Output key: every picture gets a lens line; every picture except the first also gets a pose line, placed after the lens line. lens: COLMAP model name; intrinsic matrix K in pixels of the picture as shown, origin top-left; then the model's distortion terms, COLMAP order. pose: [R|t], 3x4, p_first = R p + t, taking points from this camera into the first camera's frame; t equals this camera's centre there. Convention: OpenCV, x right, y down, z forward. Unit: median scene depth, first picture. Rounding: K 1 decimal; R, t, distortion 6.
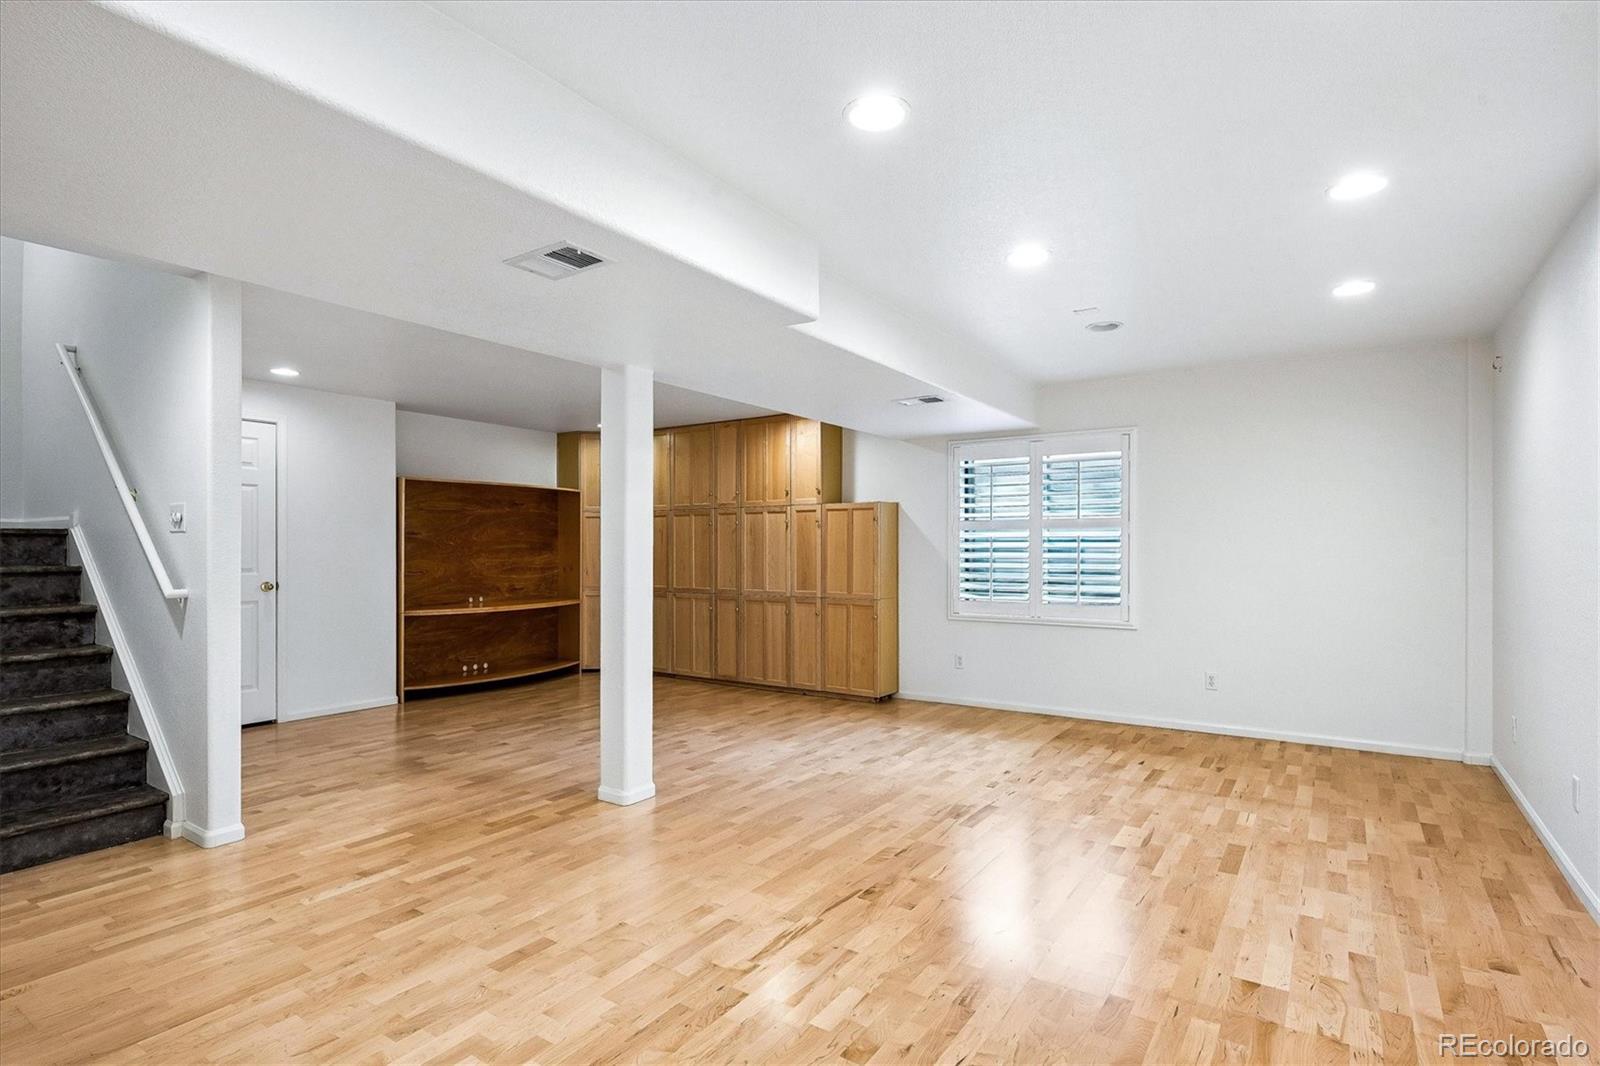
lens RADIAL K [[790.1, 0, 803.3], [0, 790.1, 539.0], [0, 0, 1]] dist [-0.002960, 0.000181]
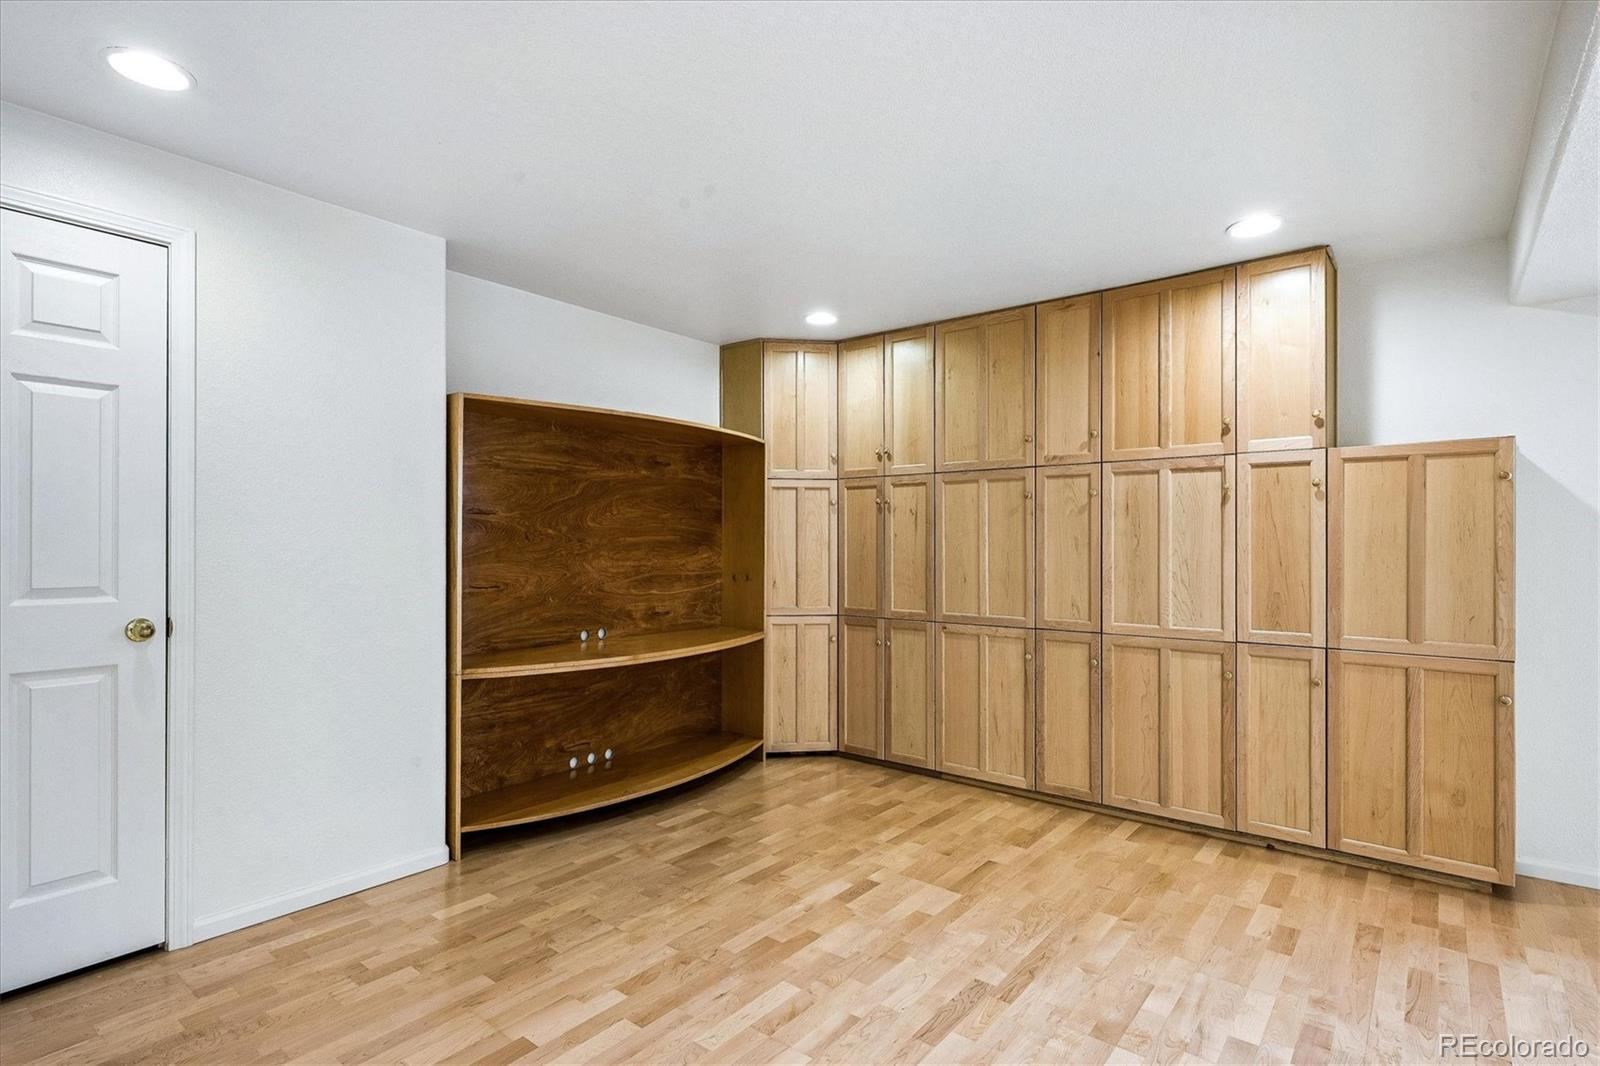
lens RADIAL K [[790.1, 0, 803.3], [0, 790.1, 539.0], [0, 0, 1]] dist [-0.002960, 0.000181]
pose [[0.997070, 0.002776, -0.076445, -0.233432], [-0.002498, 0.999990, 0.003733, 0.007908], [0.076455, -0.003531, 0.997067, 0.479411]]
